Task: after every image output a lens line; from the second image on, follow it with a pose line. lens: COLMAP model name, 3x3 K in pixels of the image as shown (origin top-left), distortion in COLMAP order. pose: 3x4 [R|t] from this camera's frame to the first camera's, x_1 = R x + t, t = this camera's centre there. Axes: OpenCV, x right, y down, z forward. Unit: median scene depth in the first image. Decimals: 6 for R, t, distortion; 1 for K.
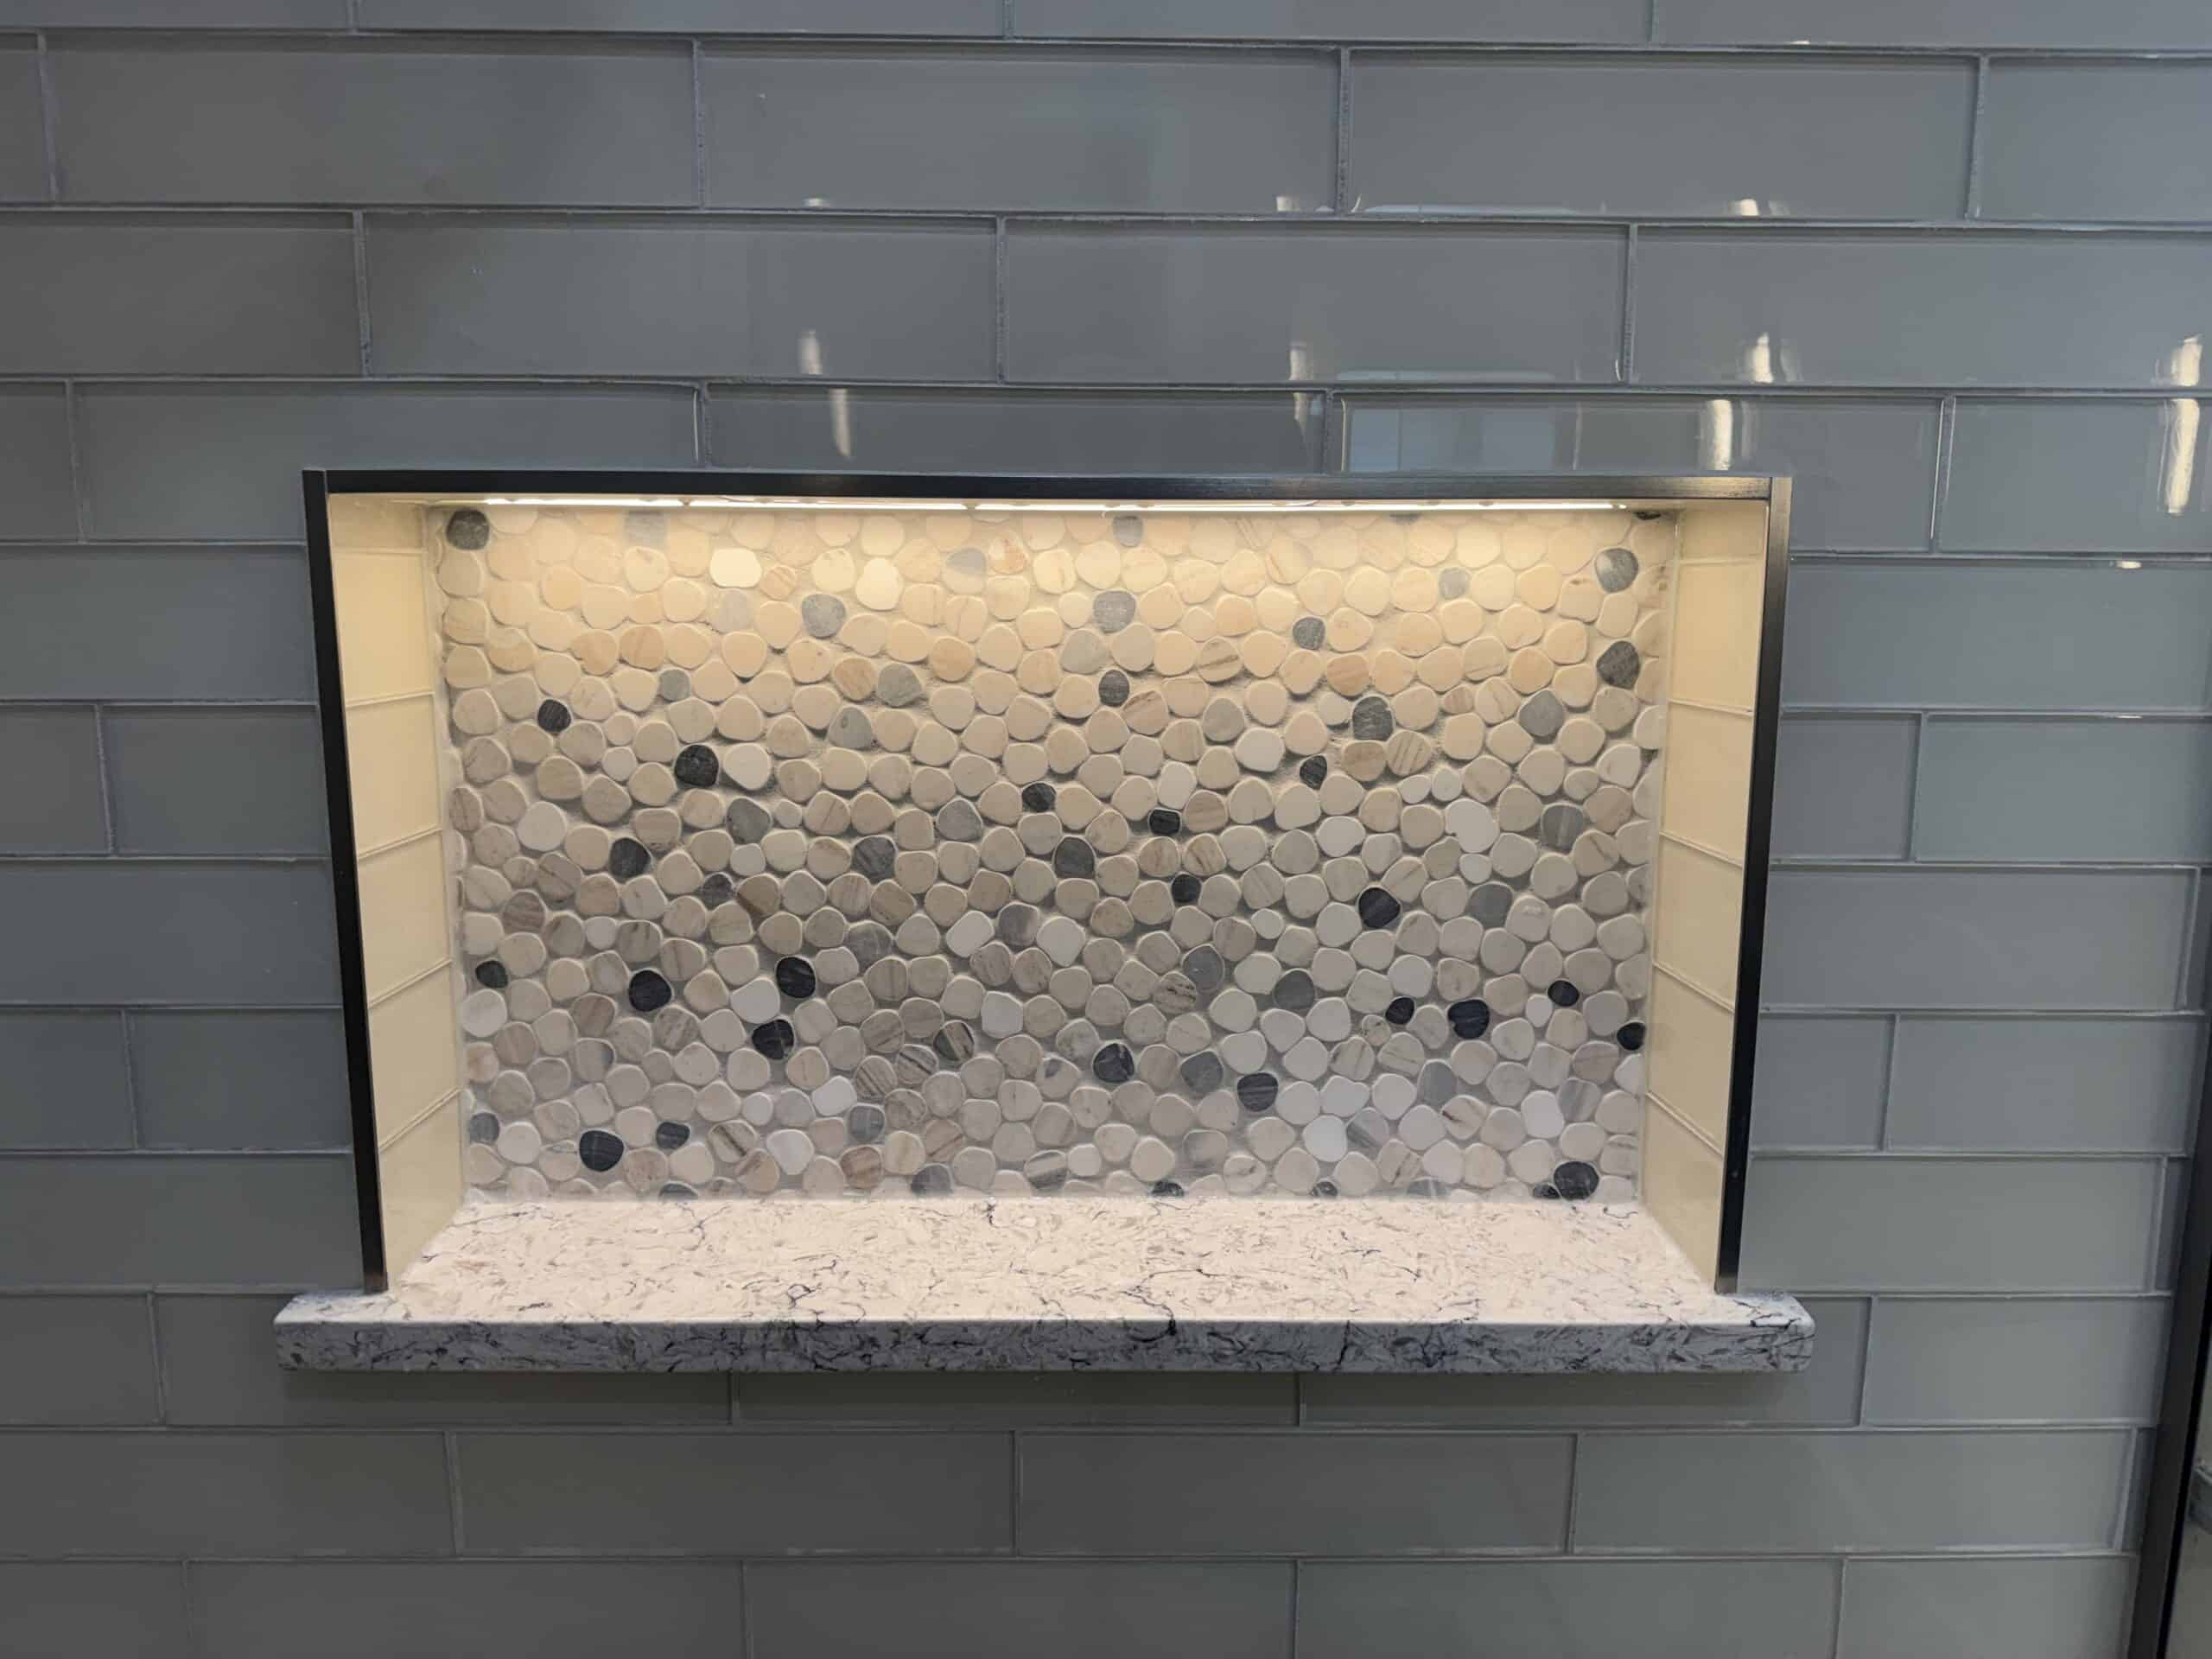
lens RADIAL K [[1579.9, 0, 1106.0], [0, 1579.9, 829.5], [0, 0, 1]] dist [0.078806, -0.098124]
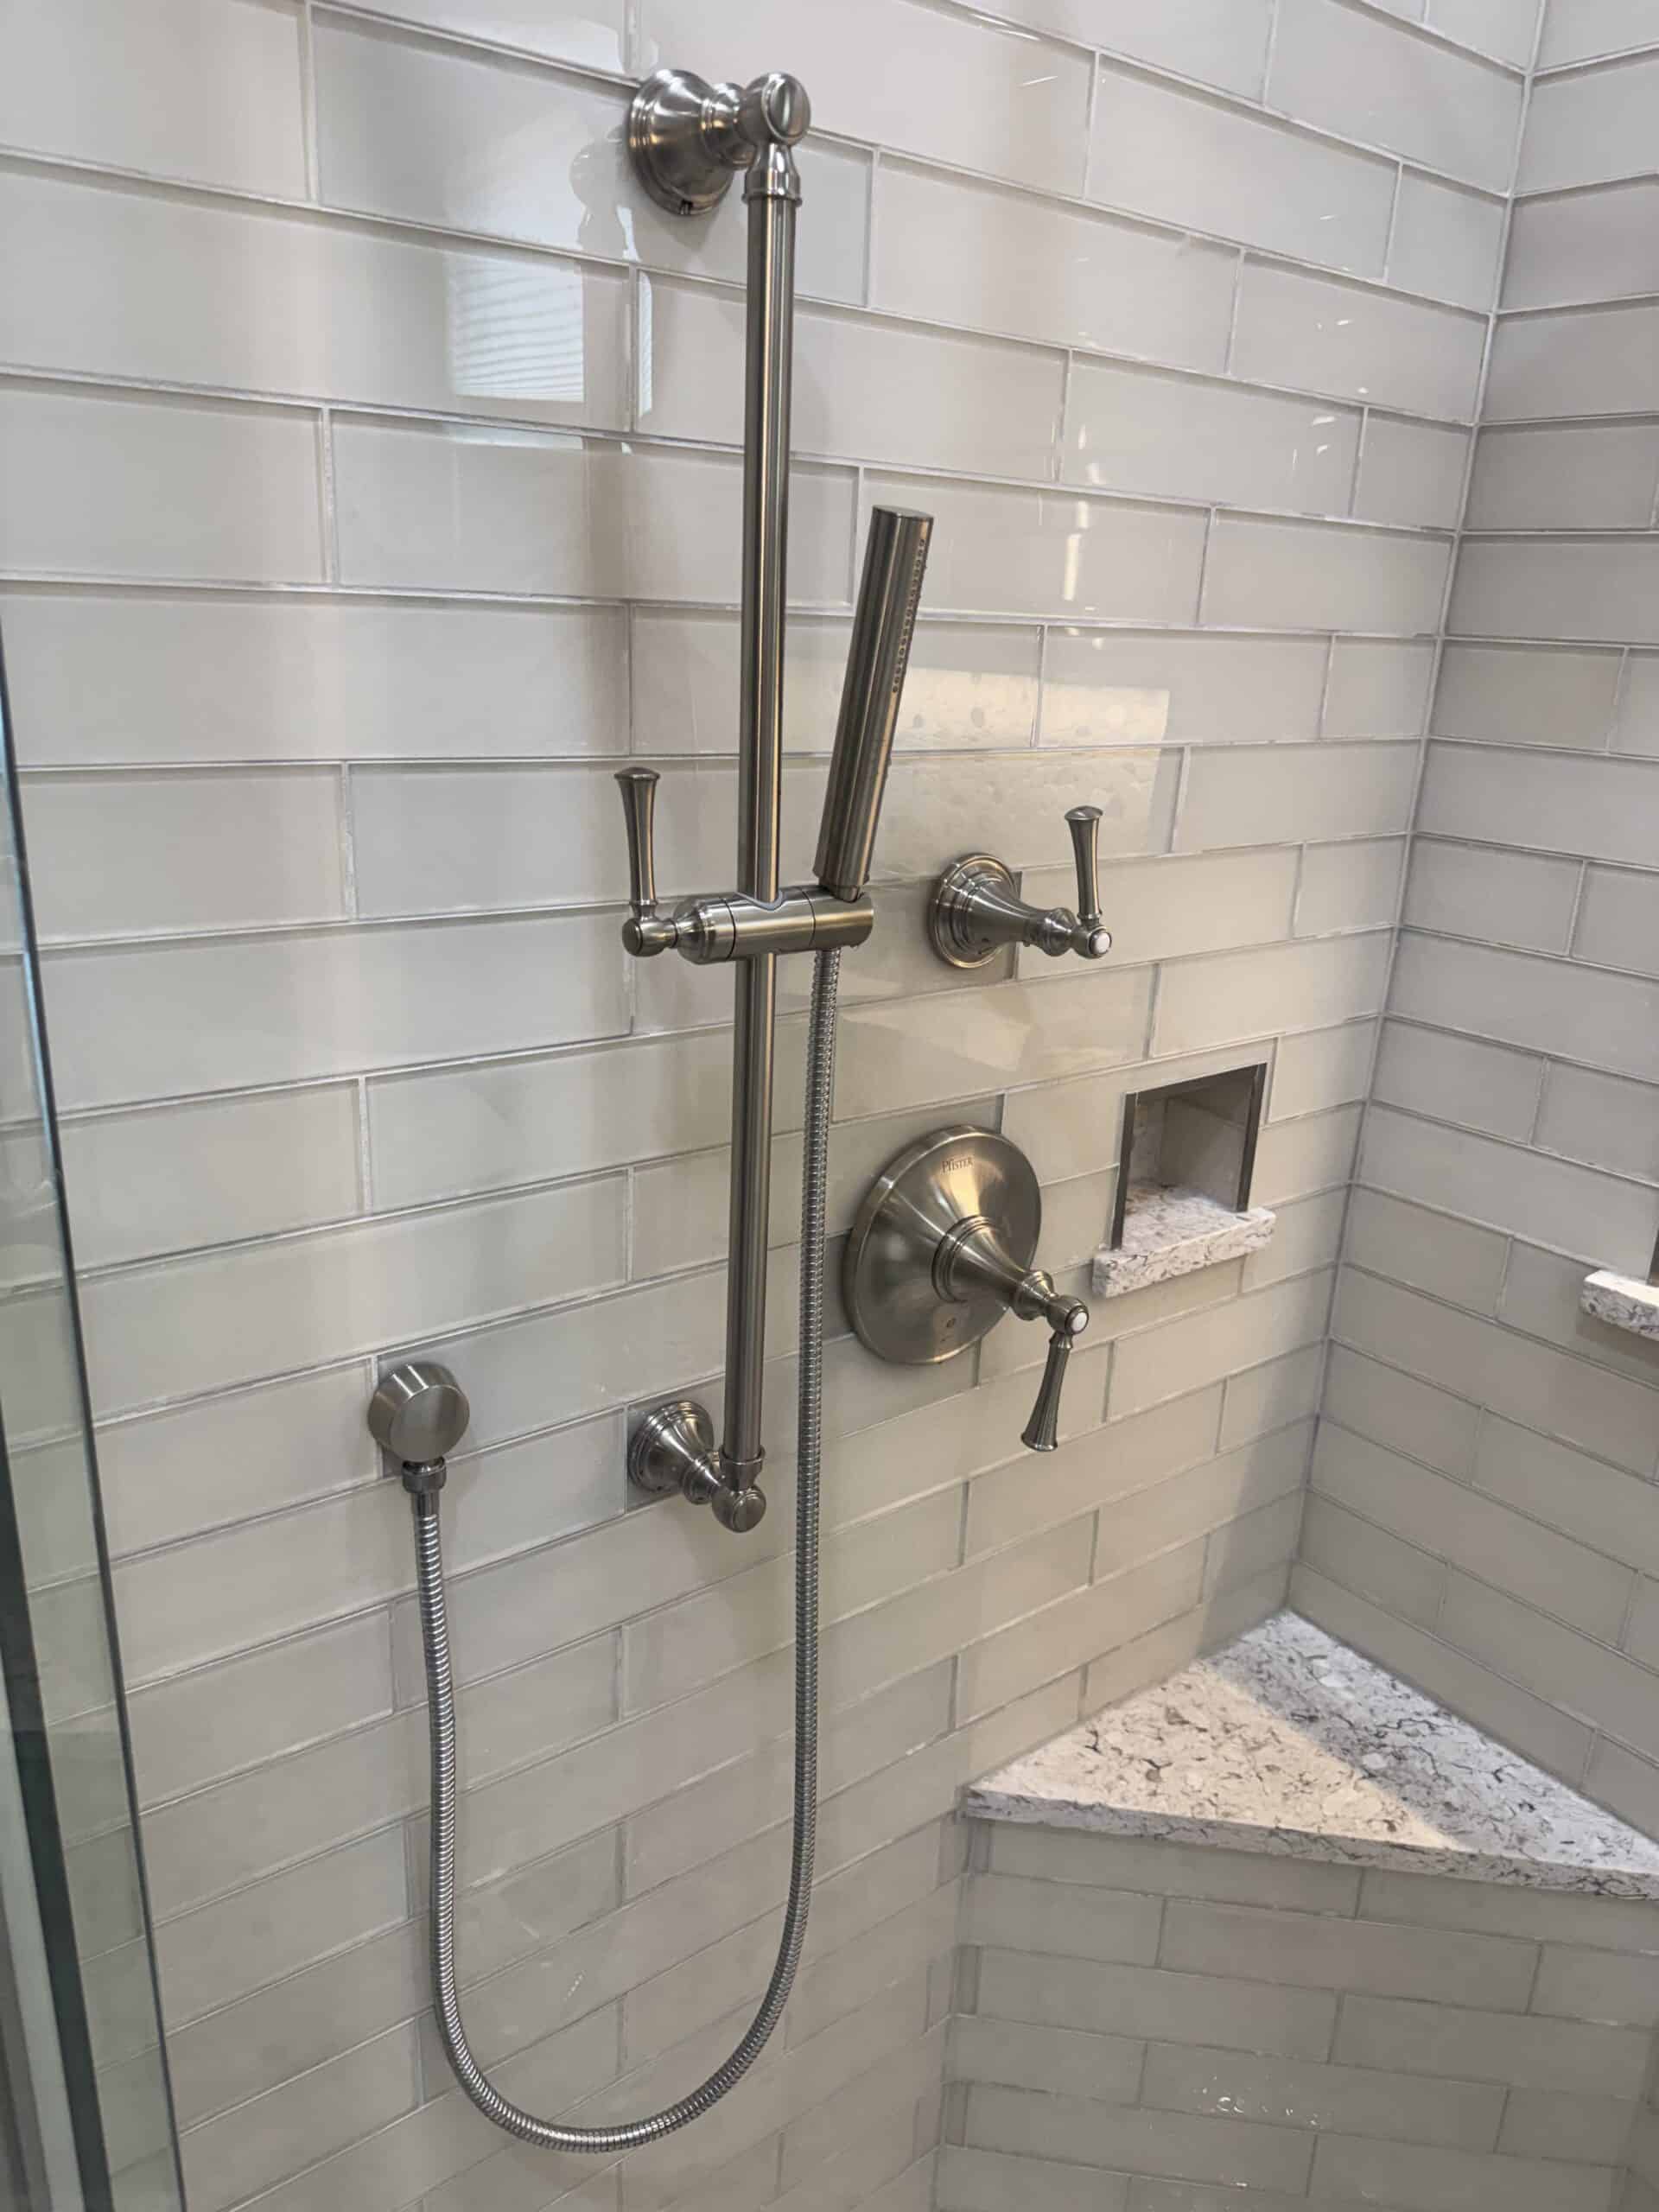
lens RADIAL K [[1579.9, 0, 844.5], [0, 1579.9, 1119.5], [0, 0, 1]] dist [0.078806, -0.098124]
pose [[0.599922, 0.267675, -0.753952, 0.145065], [-0.175025, 0.963454, 0.202786, -0.021171], [0.780679, 0.010305, 0.624848, -0.441219]]
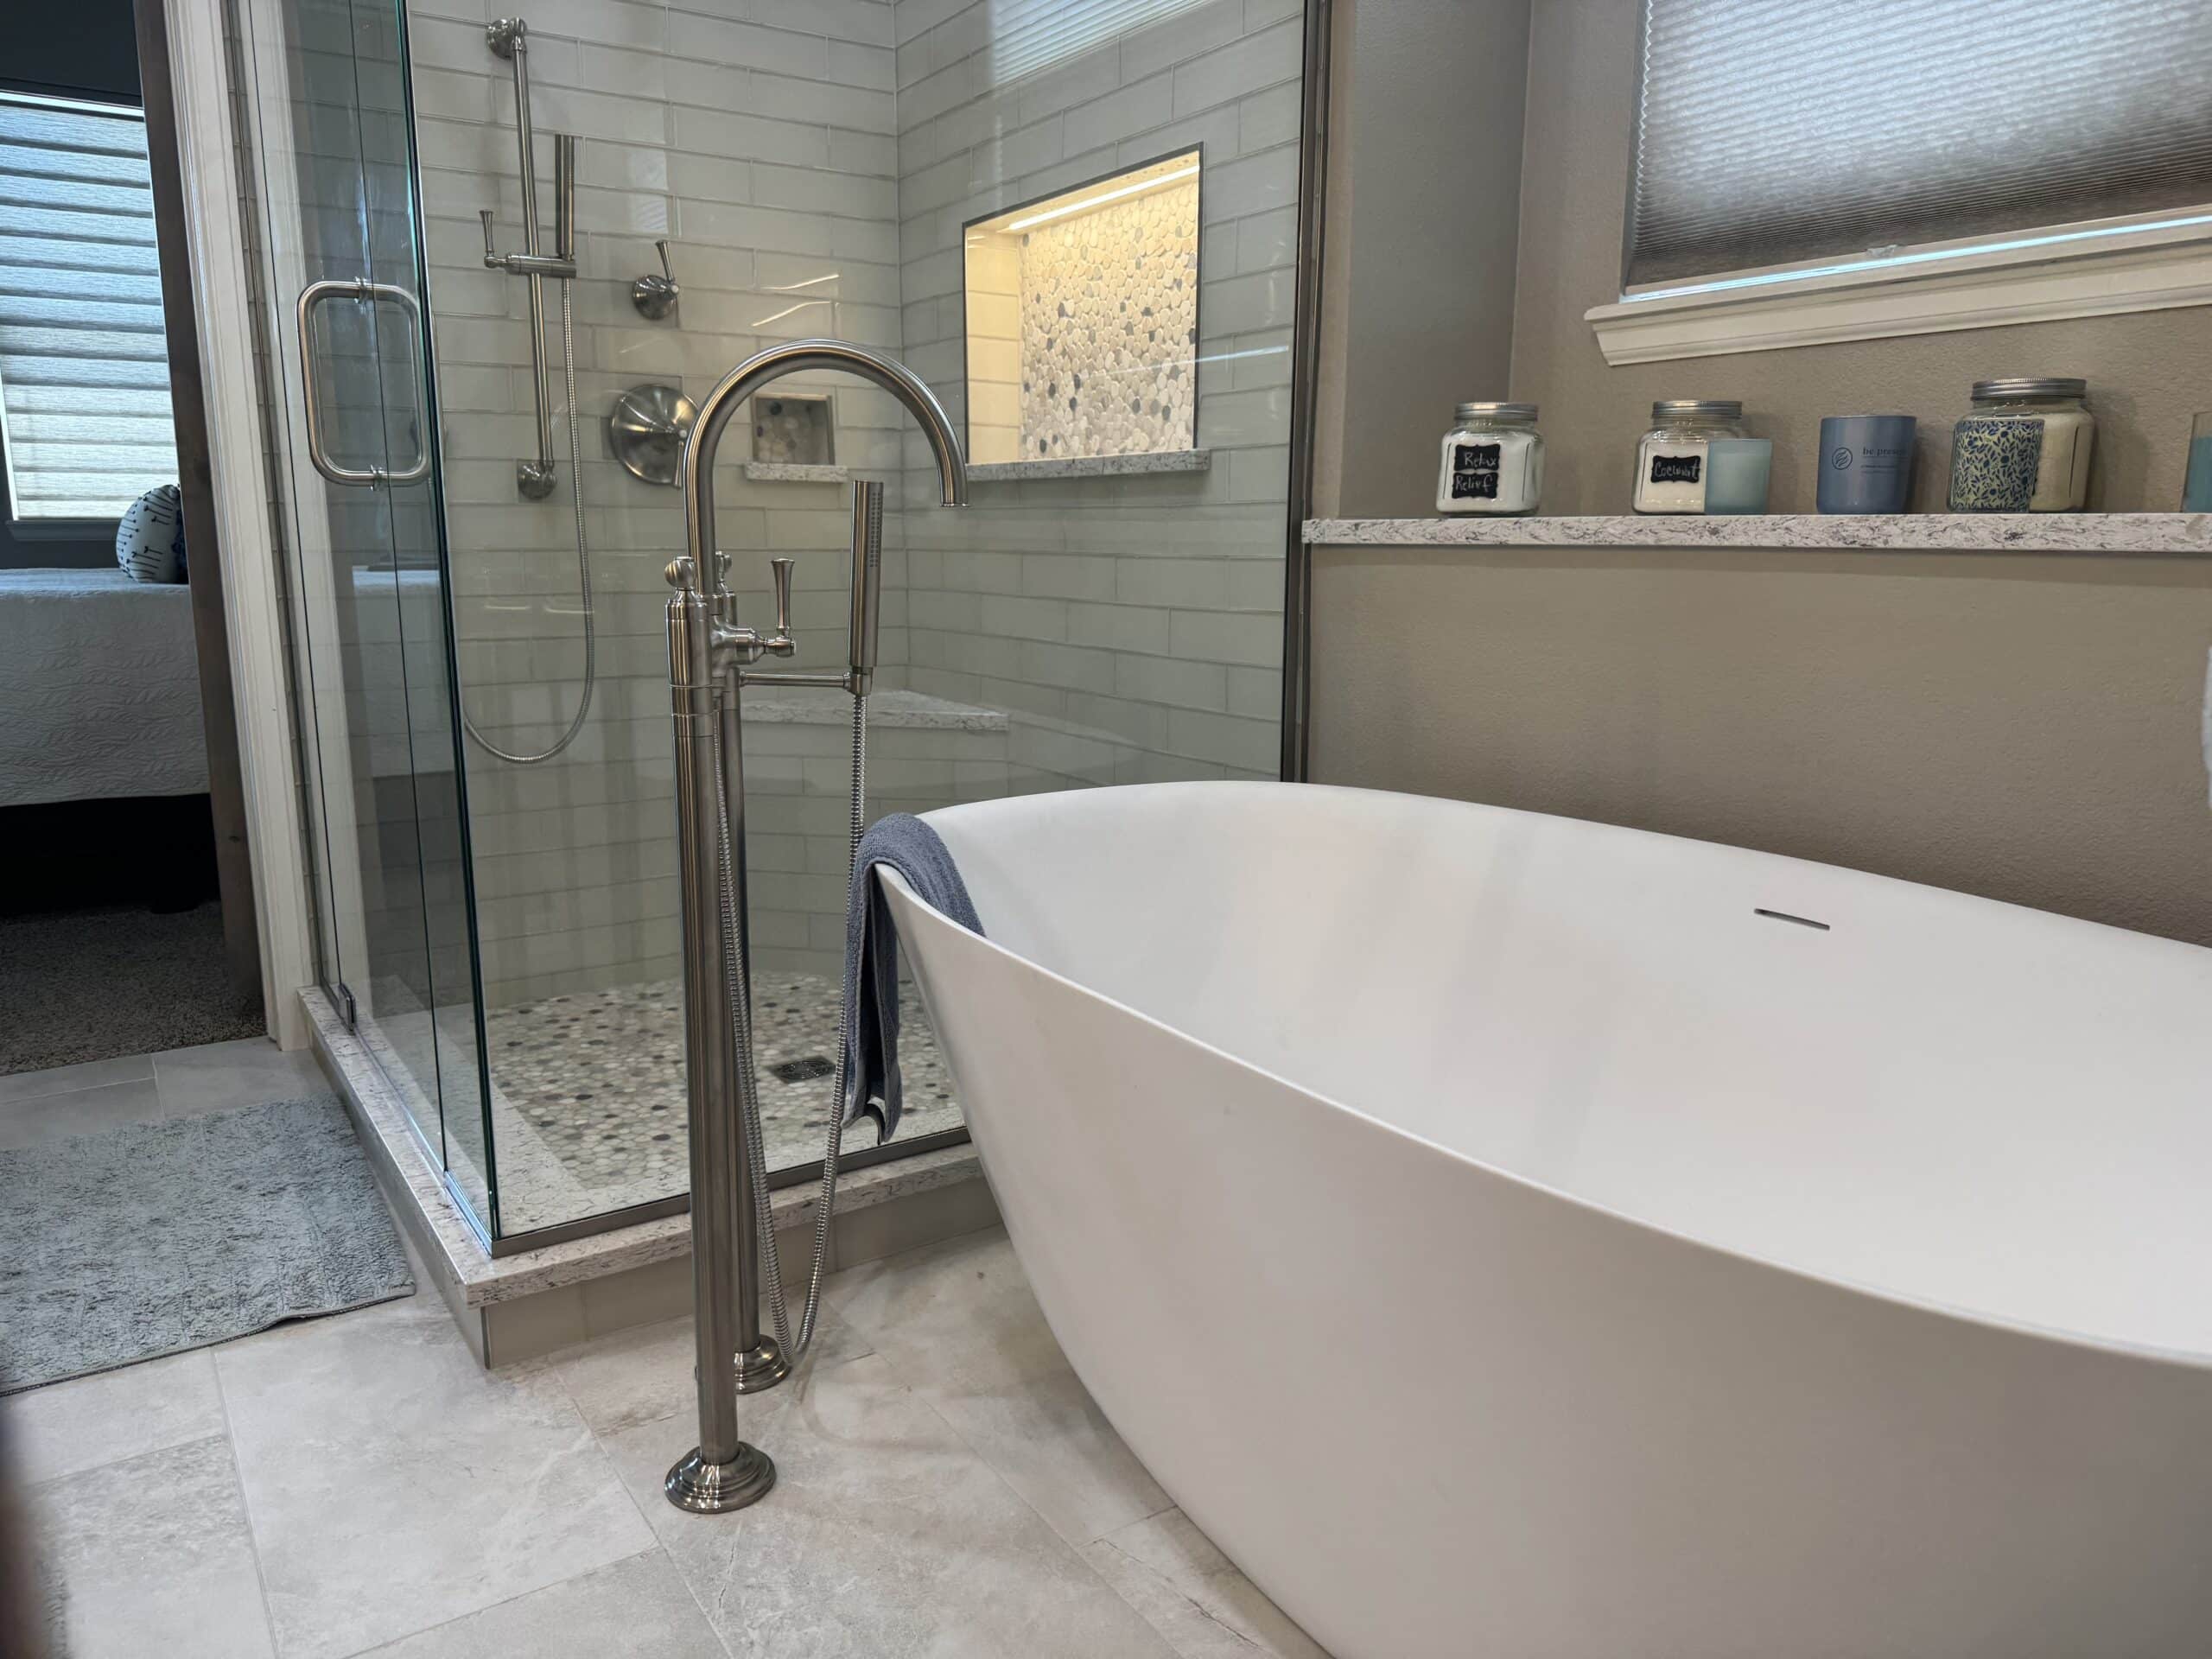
lens RADIAL K [[1556.2, 0, 1060.4], [0, 1556.2, 878.8], [0, 0, 1]] dist [0.055834, -0.076491]
pose [[0.510516, 0.182102, -0.840364, 2.493437], [-0.139162, 0.981931, 0.128239, 0.654563], [0.848532, 0.051479, 0.526633, -0.554300]]
